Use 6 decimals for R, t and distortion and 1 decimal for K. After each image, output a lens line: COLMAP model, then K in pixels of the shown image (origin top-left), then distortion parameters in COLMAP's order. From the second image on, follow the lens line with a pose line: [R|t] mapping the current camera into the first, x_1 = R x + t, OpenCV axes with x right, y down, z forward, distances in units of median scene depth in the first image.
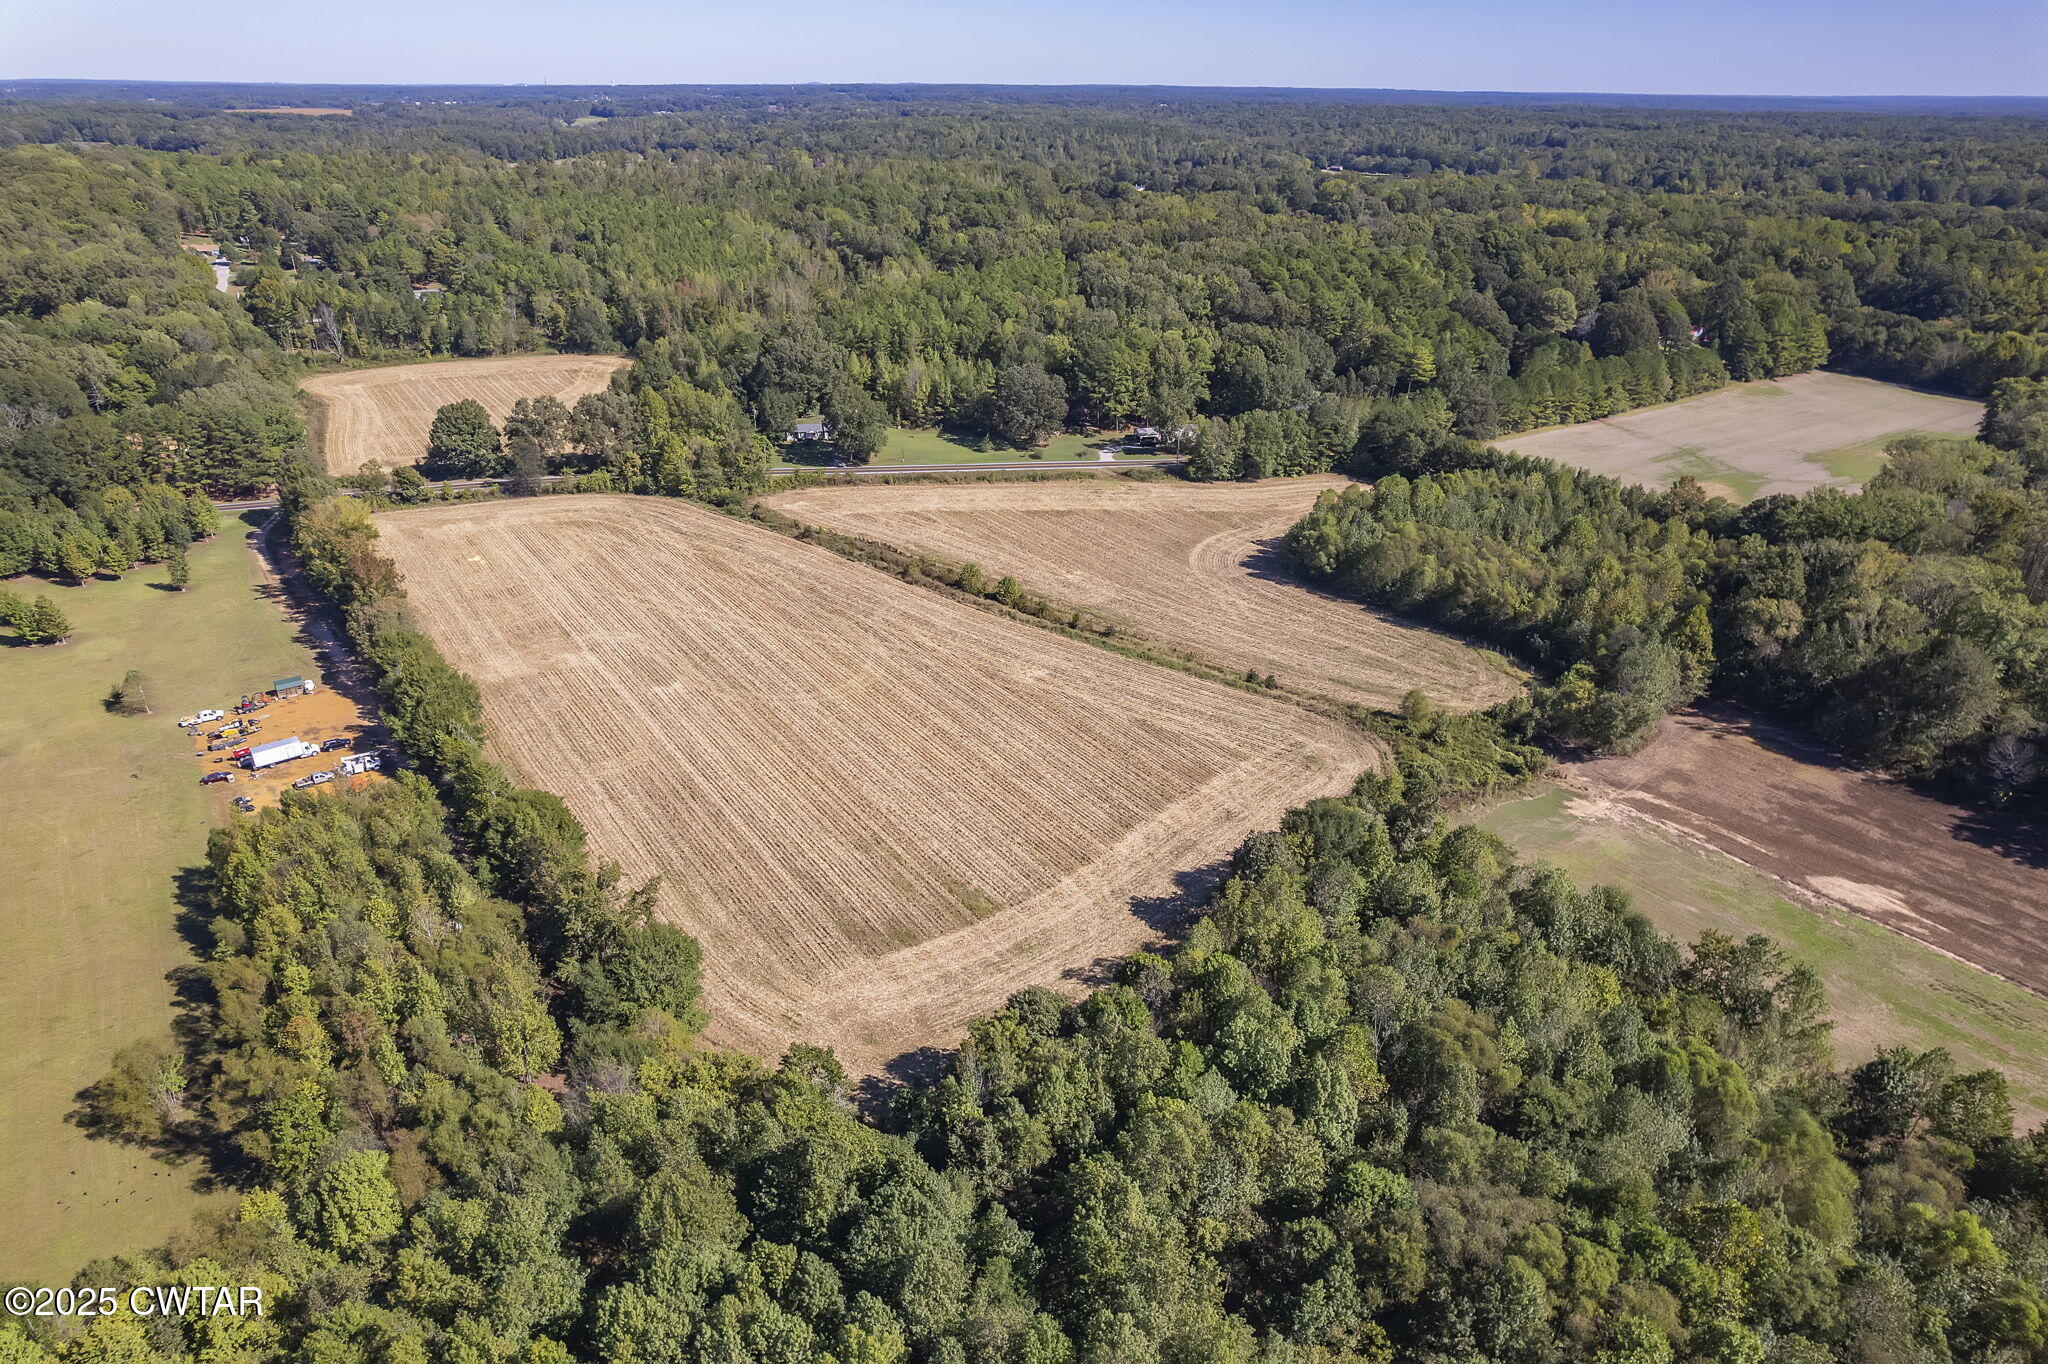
lens RADIAL K [[1319.4, 0, 1034.3], [0, 1319.4, 686.4], [0, 0, 1]] dist [-0.084440, 0.079311]
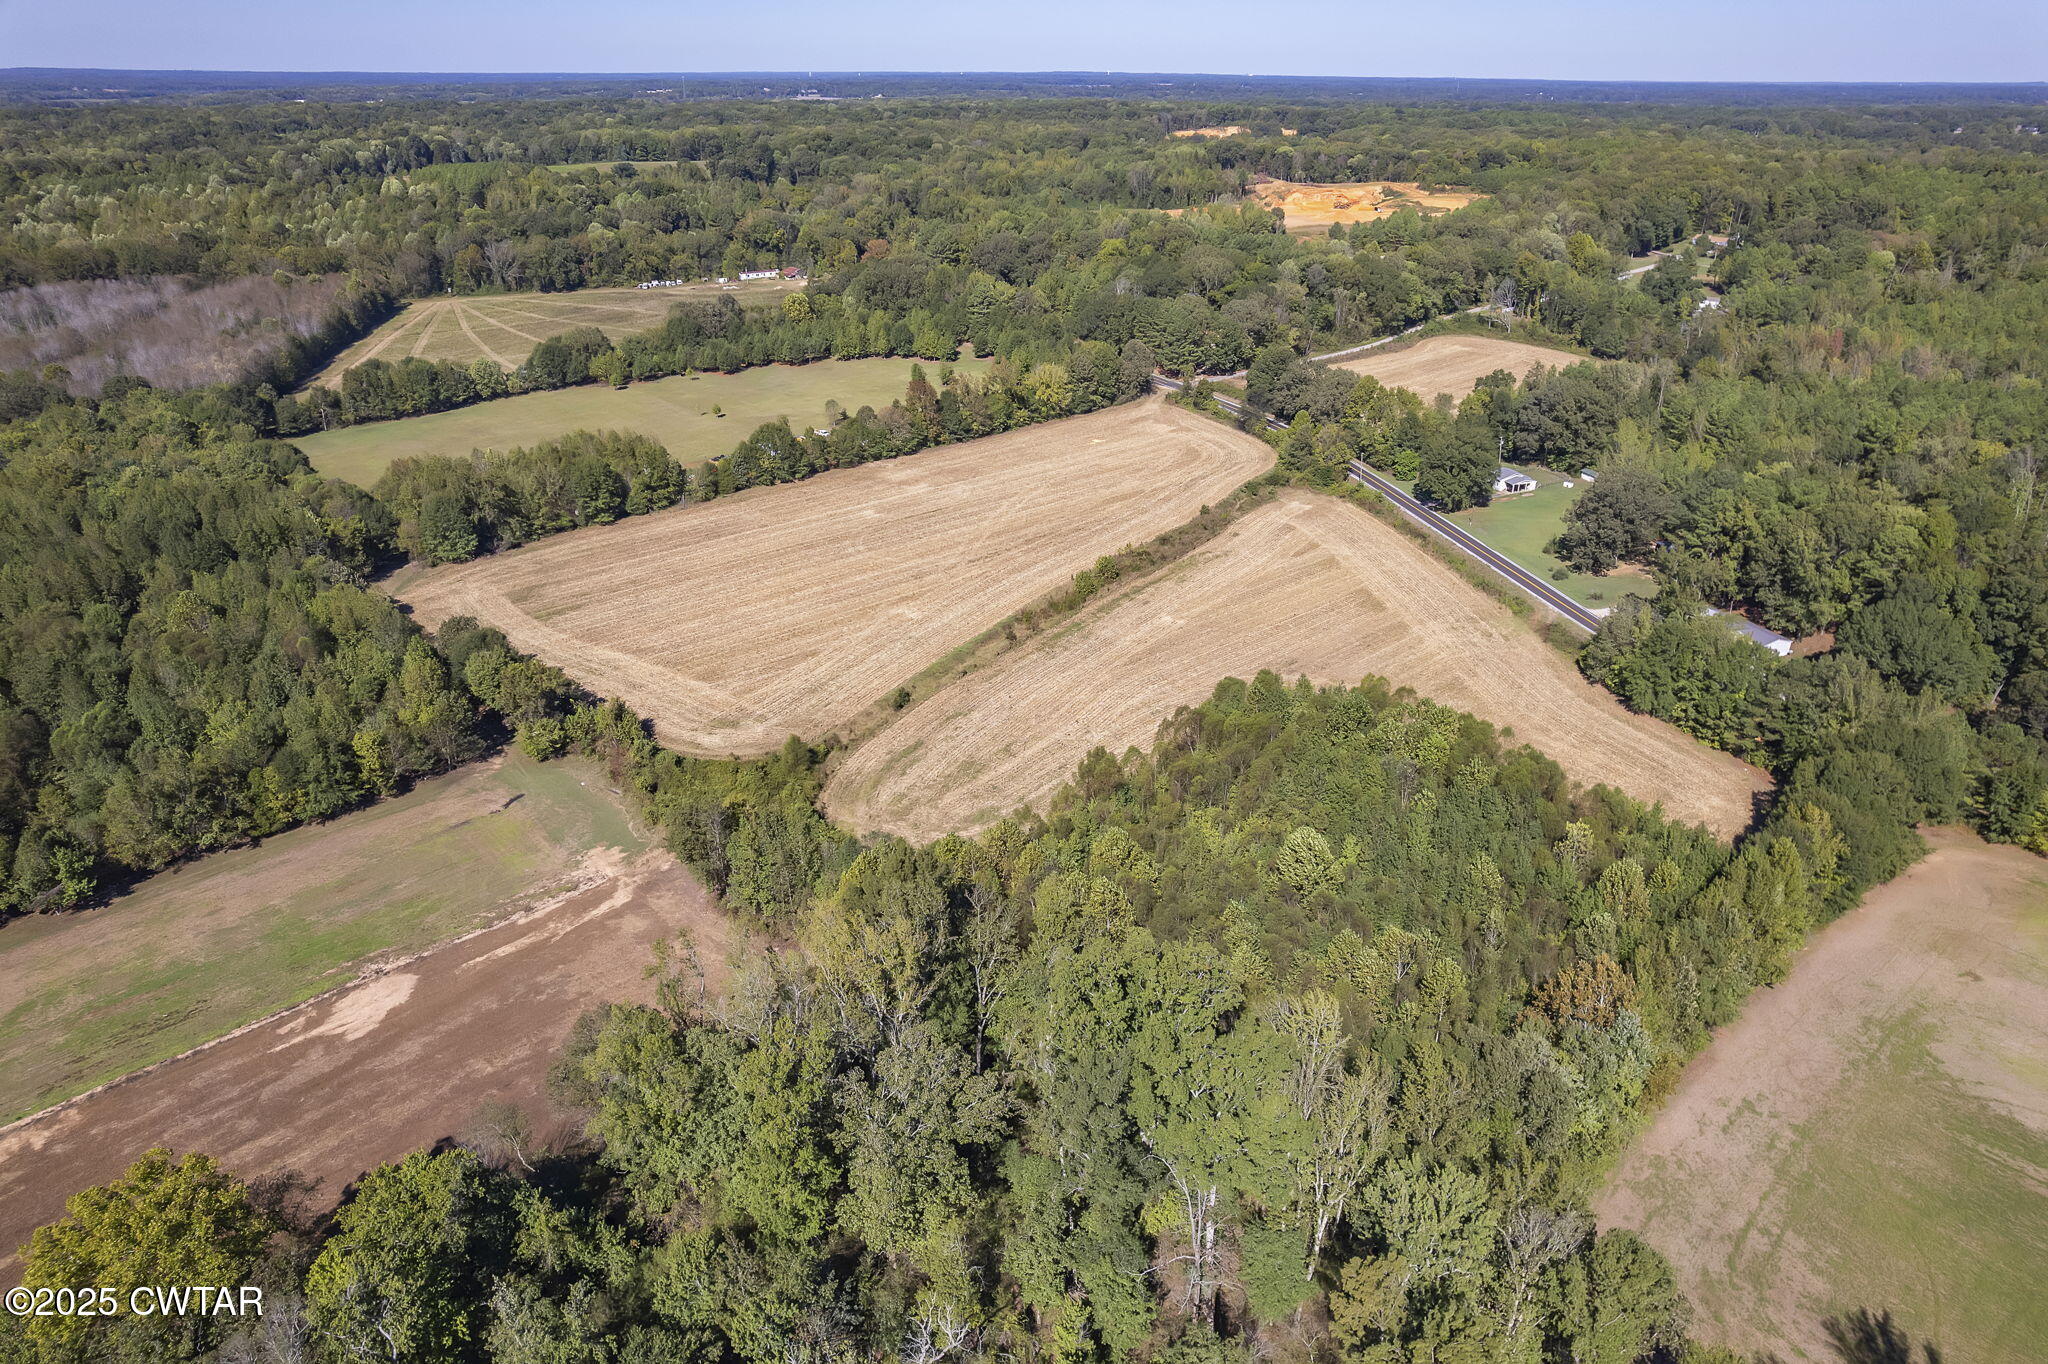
lens RADIAL K [[1319.4, 0, 1029.0], [0, 1319.4, 677.2], [0, 0, 1]] dist [-0.084440, 0.079311]
pose [[0.112162, 0.416205, -0.902326, 0.737244], [-0.425566, 0.840686, 0.334874, -0.269792], [0.897949, 0.346440, 0.271416, 0.578455]]
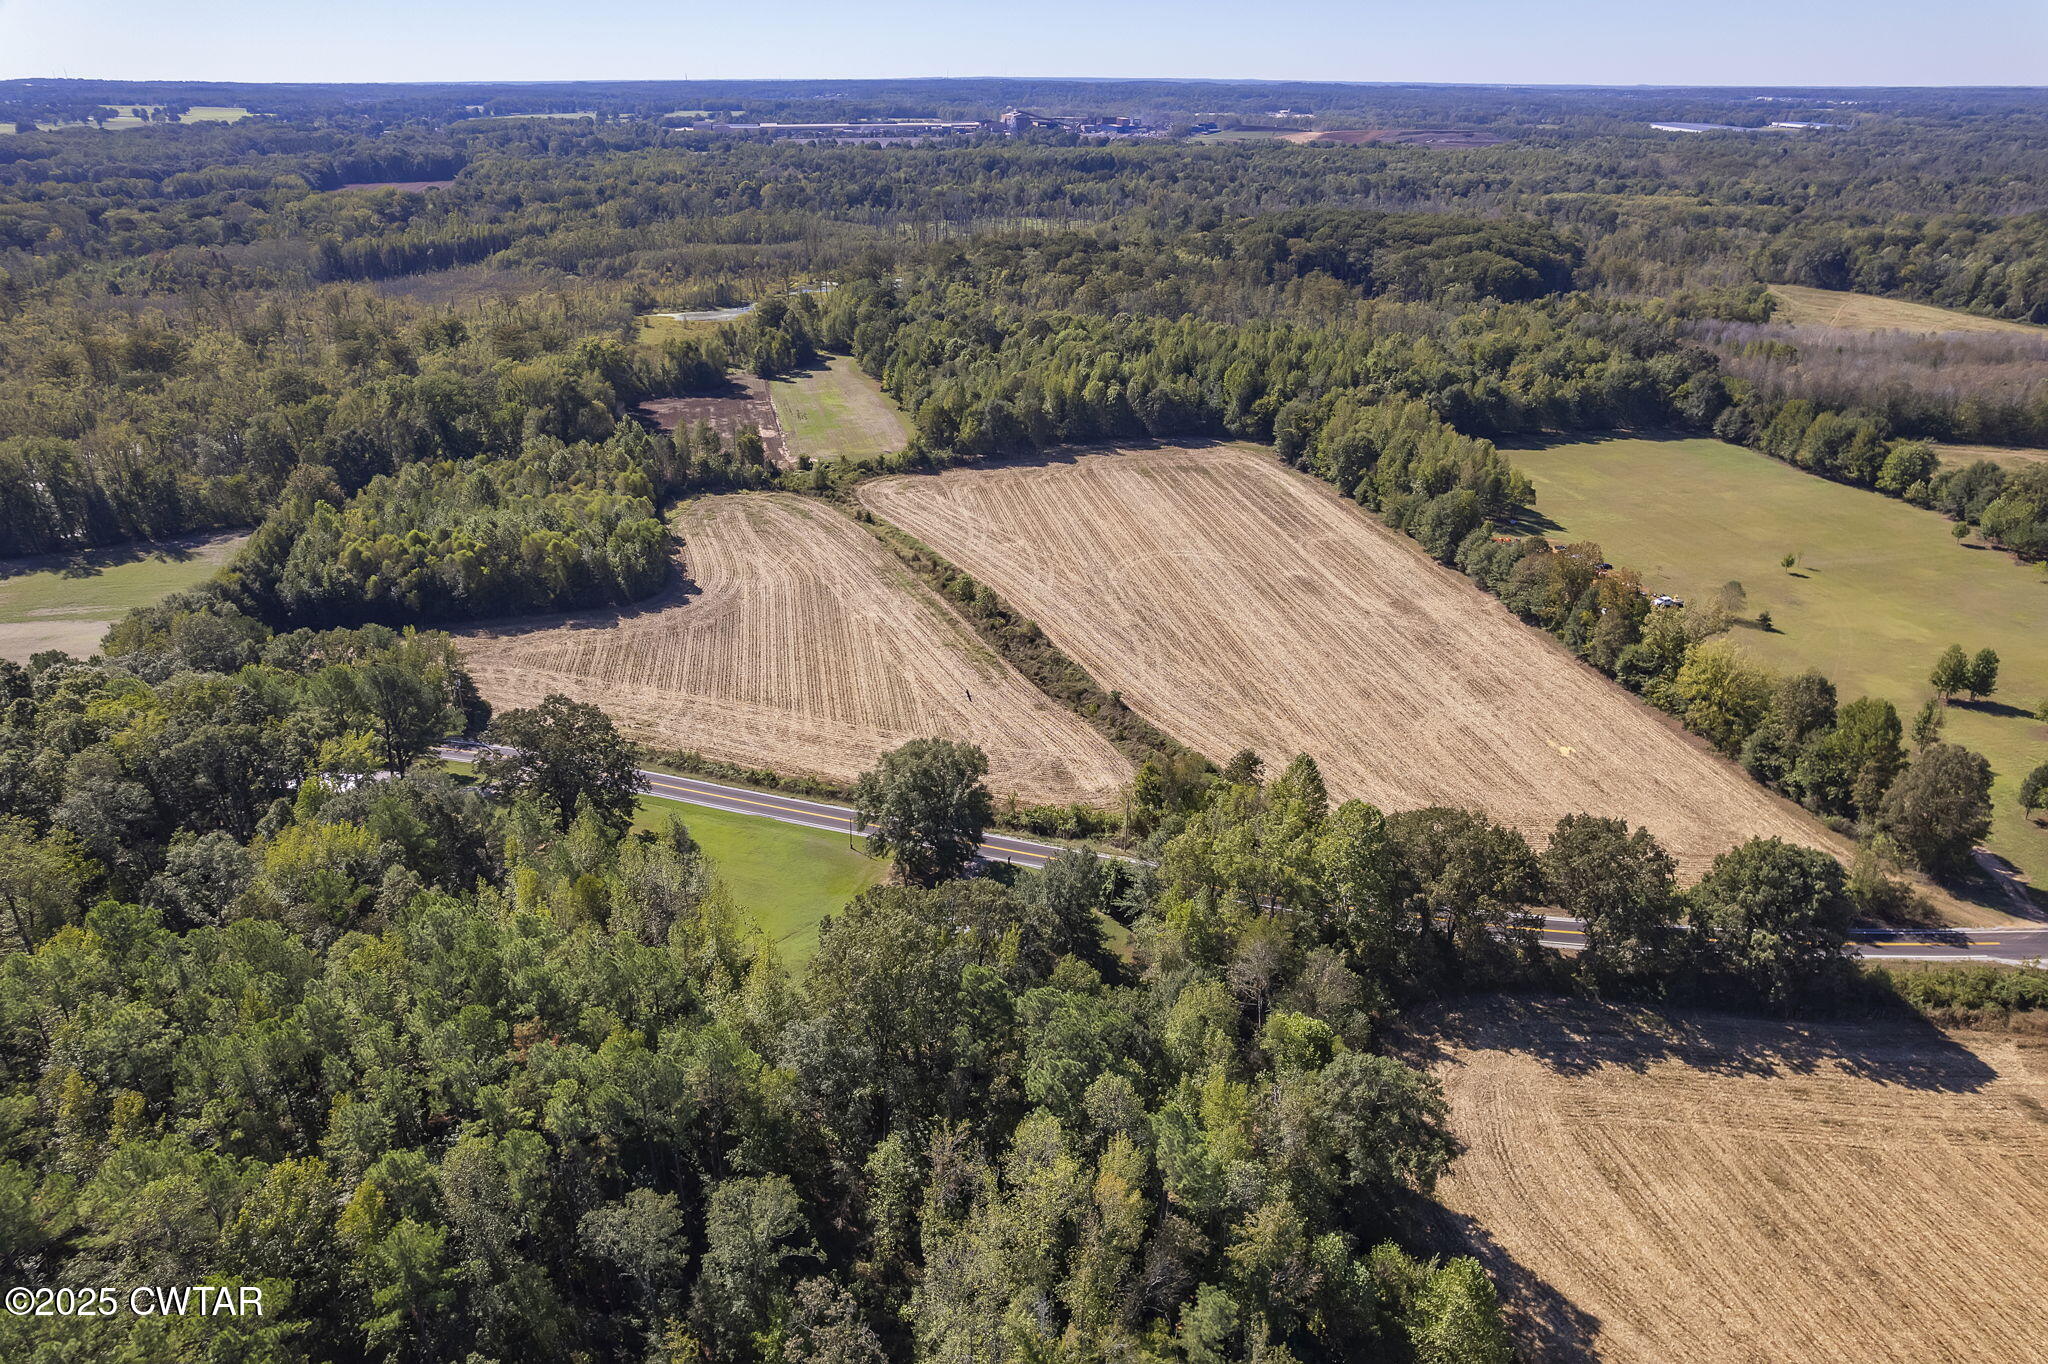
lens RADIAL K [[1319.4, 0, 1027.4], [0, 1319.4, 695.5], [0, 0, 1]] dist [-0.084440, 0.079311]
pose [[-0.917384, -0.180472, 0.354735, -0.354586], [0.159573, 0.649733, 0.743225, -0.615437], [-0.364615, 0.738429, -0.567256, 1.307153]]
